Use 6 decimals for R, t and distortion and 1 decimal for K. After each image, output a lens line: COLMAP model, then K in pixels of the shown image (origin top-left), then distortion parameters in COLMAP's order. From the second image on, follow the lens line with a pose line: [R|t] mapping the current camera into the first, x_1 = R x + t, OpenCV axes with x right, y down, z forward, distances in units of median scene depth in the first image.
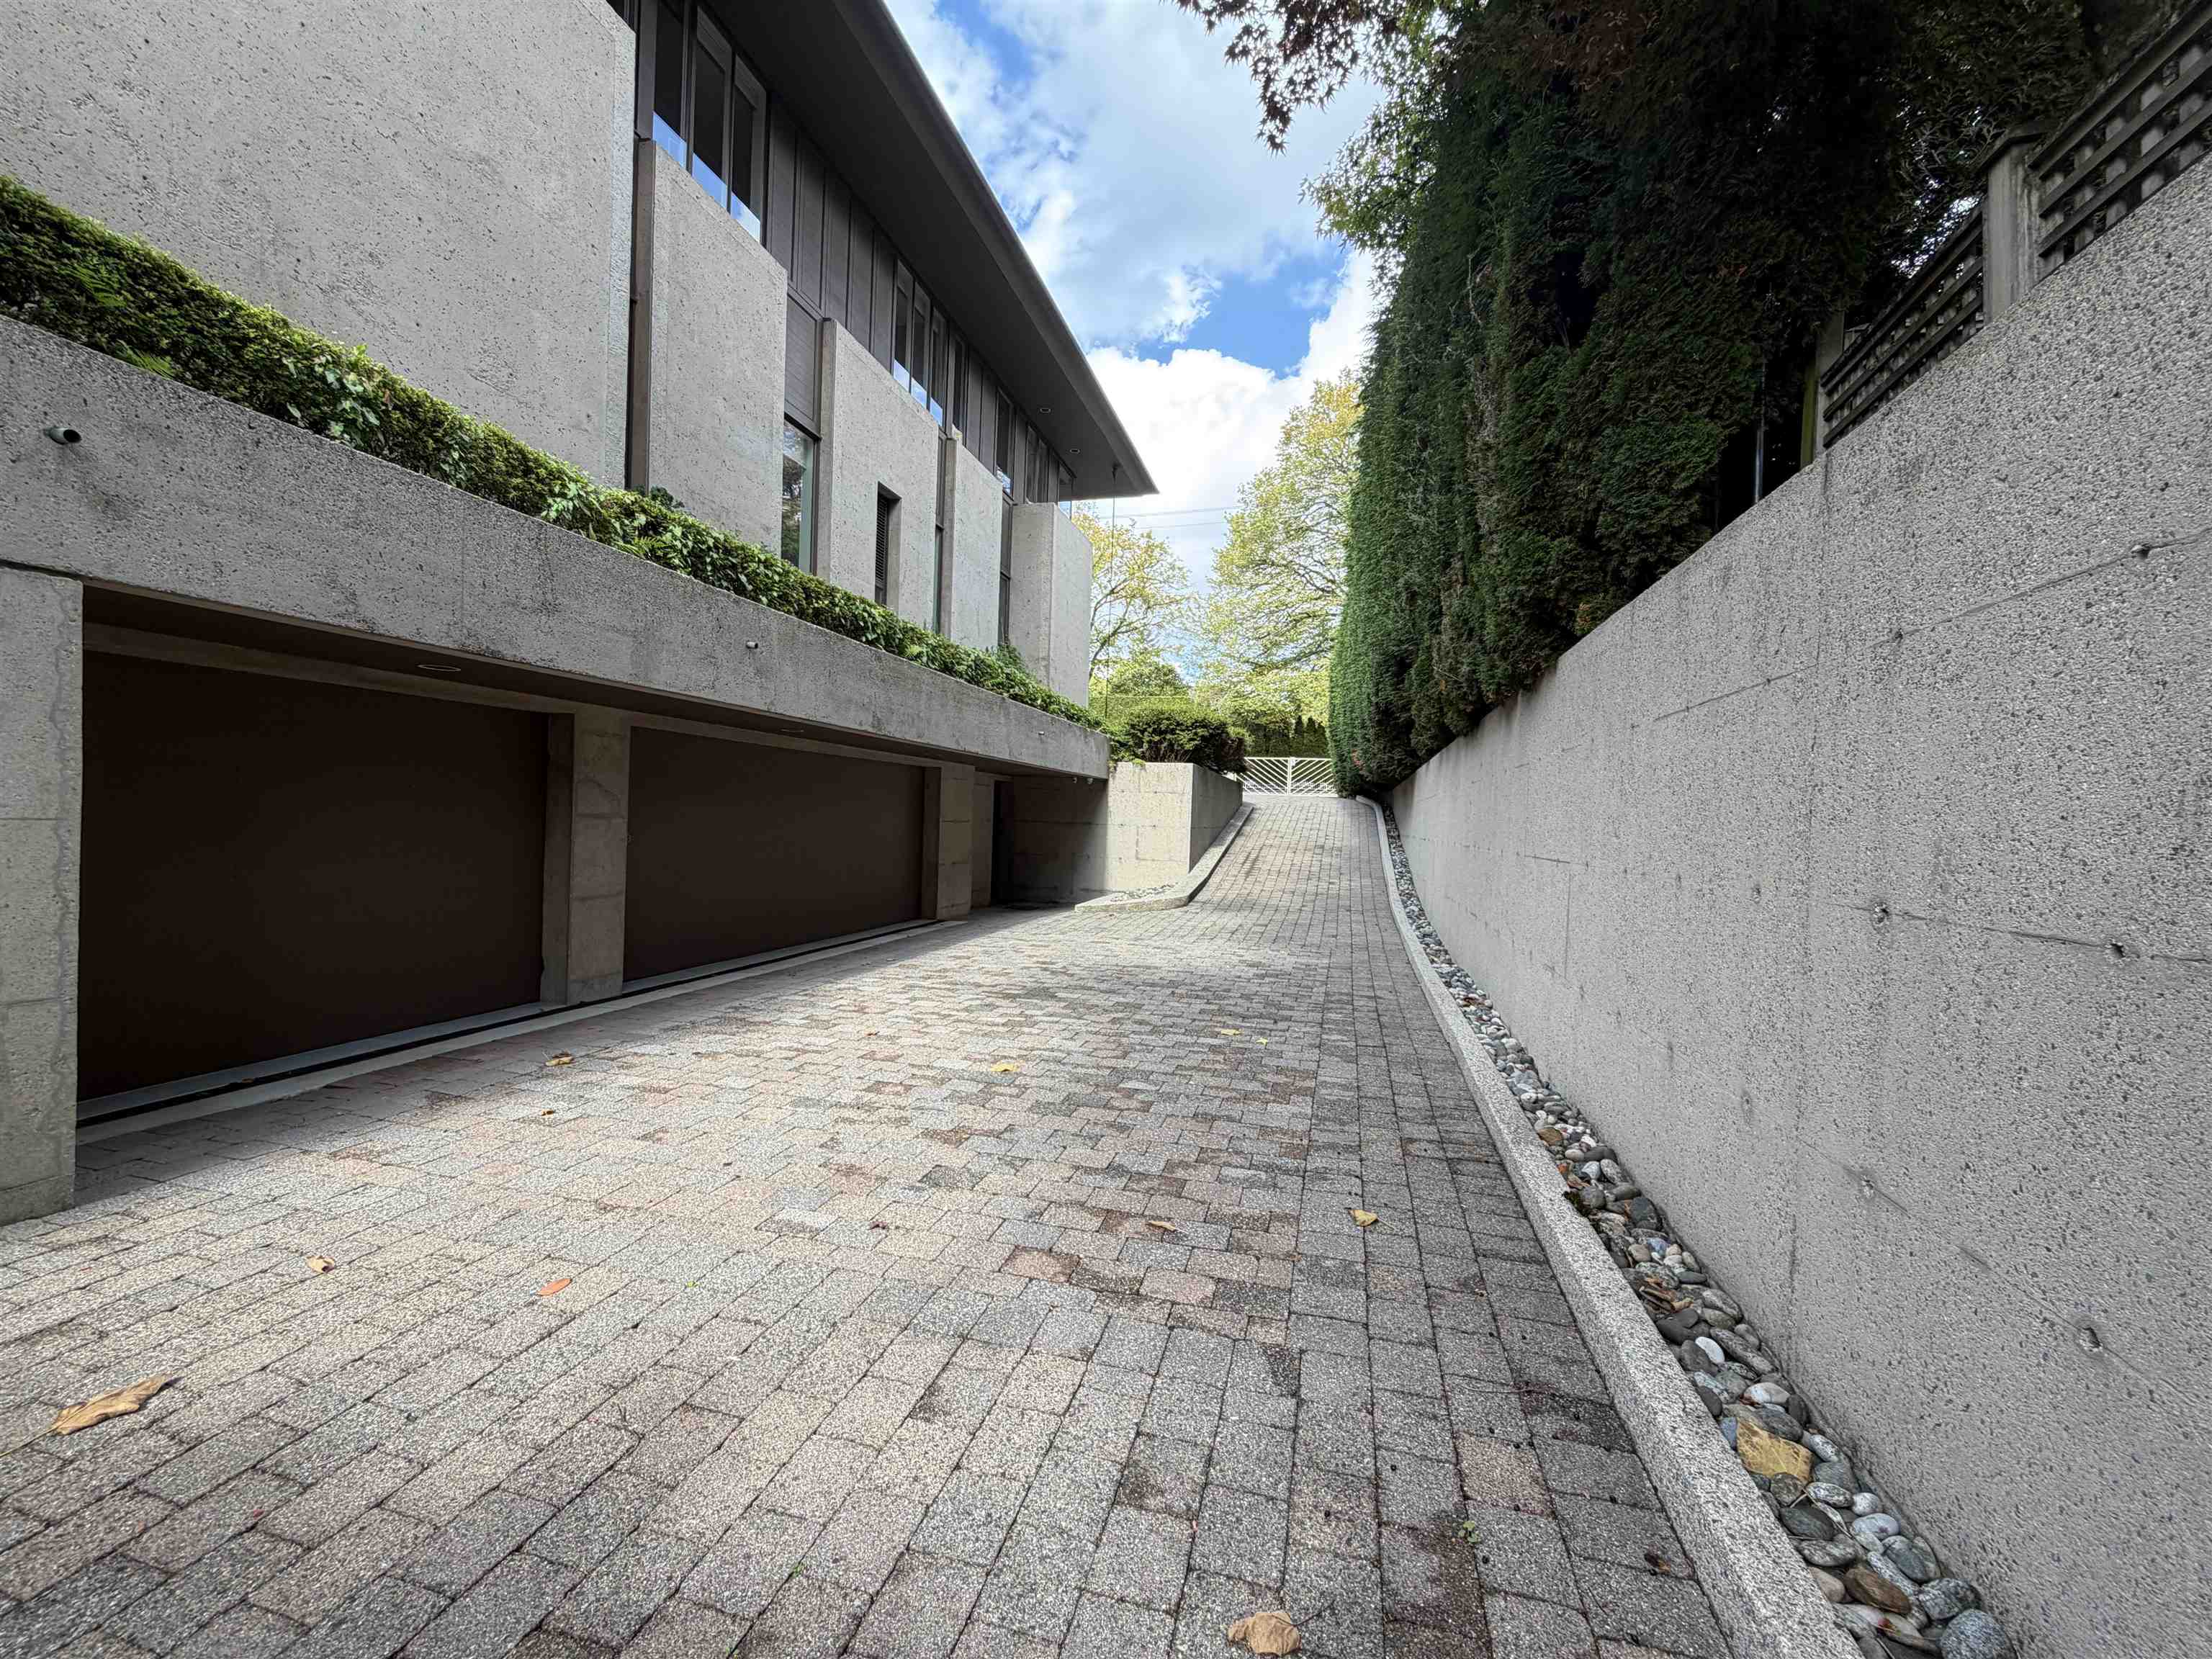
lens RADIAL K [[888.0, 0, 1106.0], [0, 888.0, 829.5], [0, 0, 1]] dist [-0.000080, -0.000033]
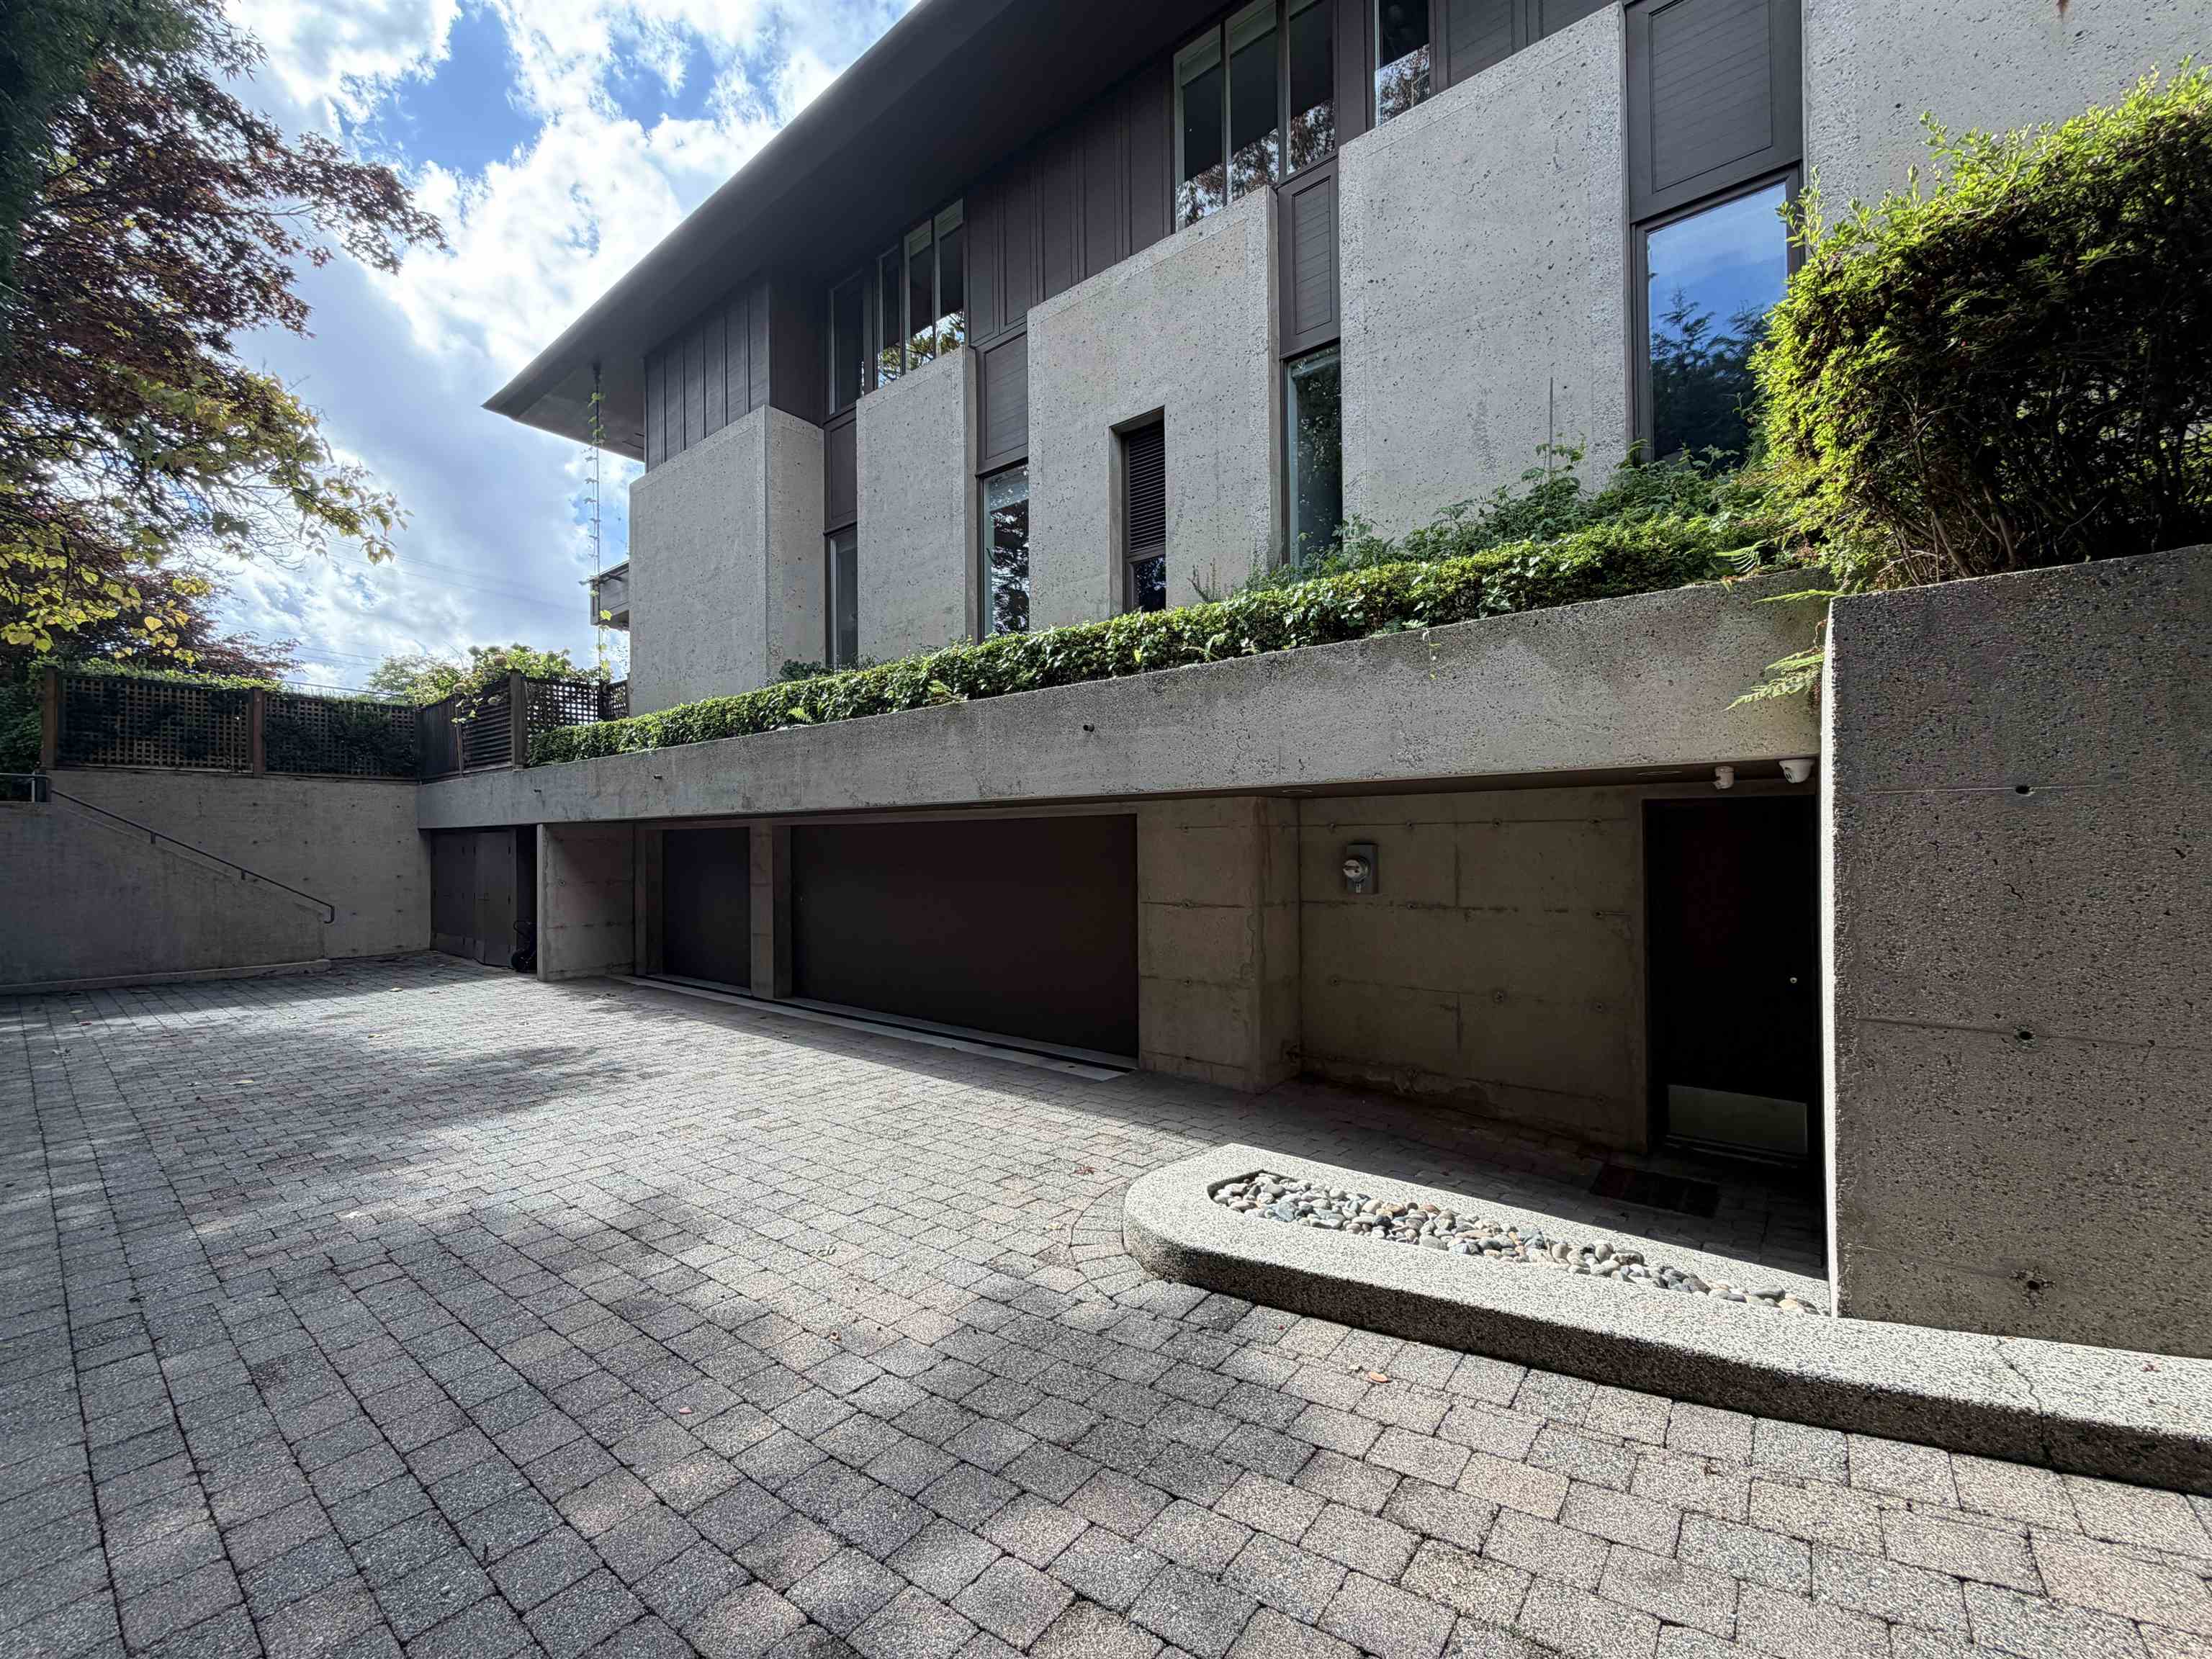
lens RADIAL K [[888.0, 0, 1106.0], [0, 888.0, 829.5], [0, 0, 1]] dist [-0.000080, -0.000033]
pose [[-0.405321, -0.040044, -0.913297, 0.503348], [-0.019123, 0.999193, -0.035323, -0.052319], [0.913975, 0.003148, -0.405759, 1.666664]]
